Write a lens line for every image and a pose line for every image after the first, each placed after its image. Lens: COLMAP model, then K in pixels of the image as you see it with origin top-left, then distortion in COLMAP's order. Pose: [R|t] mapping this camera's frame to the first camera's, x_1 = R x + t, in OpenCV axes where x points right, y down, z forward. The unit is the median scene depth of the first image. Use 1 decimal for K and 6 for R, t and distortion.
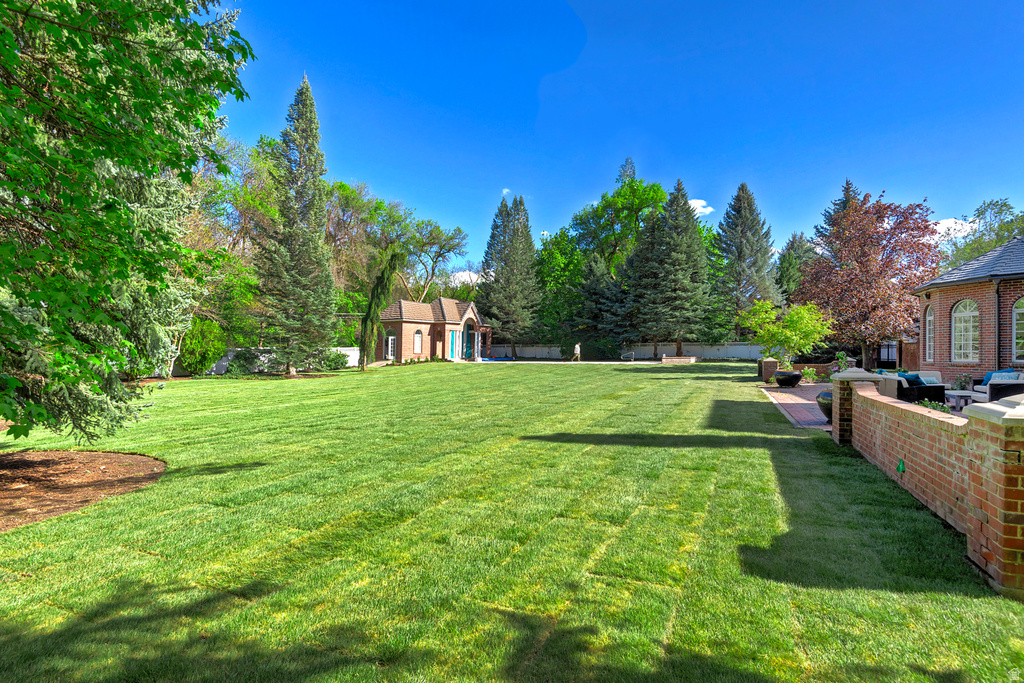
lens RADIAL K [[463.1, 0, 504.7], [0, 463.1, 345.8], [0, 0, 1]] dist [-0.000640, -0.001964]
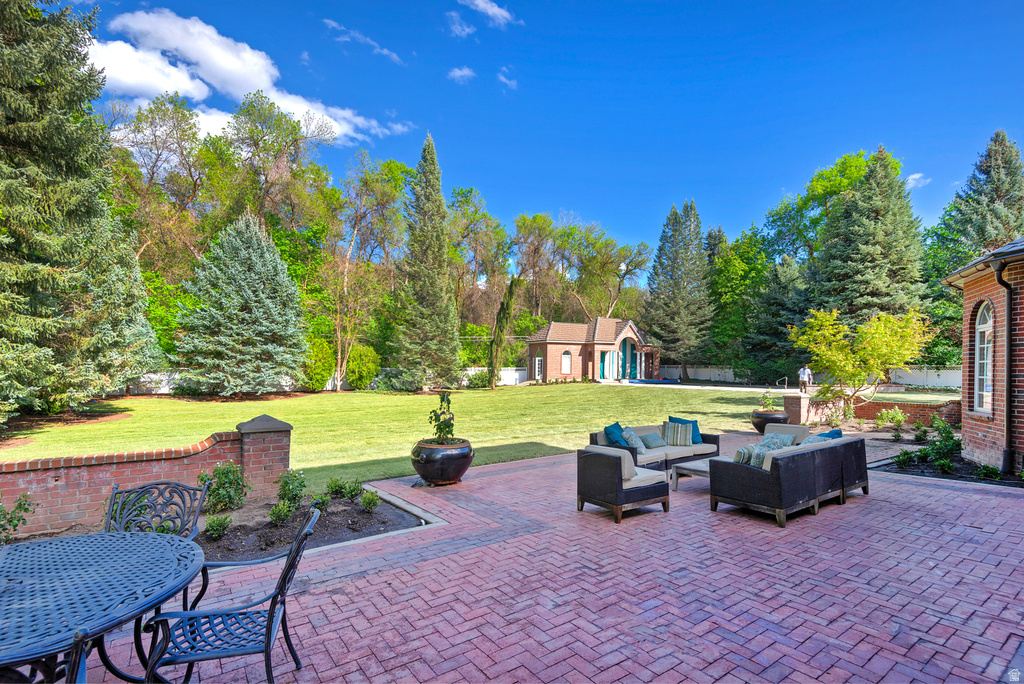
lens RADIAL K [[463.1, 0, 527.2], [0, 463.1, 356.7], [0, 0, 1]] dist [-0.000640, -0.001964]
pose [[0.872009, -0.002235, -0.489486, 0.226273], [-0.004236, 0.999918, -0.012112, -0.008342], [0.489472, 0.012635, 0.871927, 0.072487]]
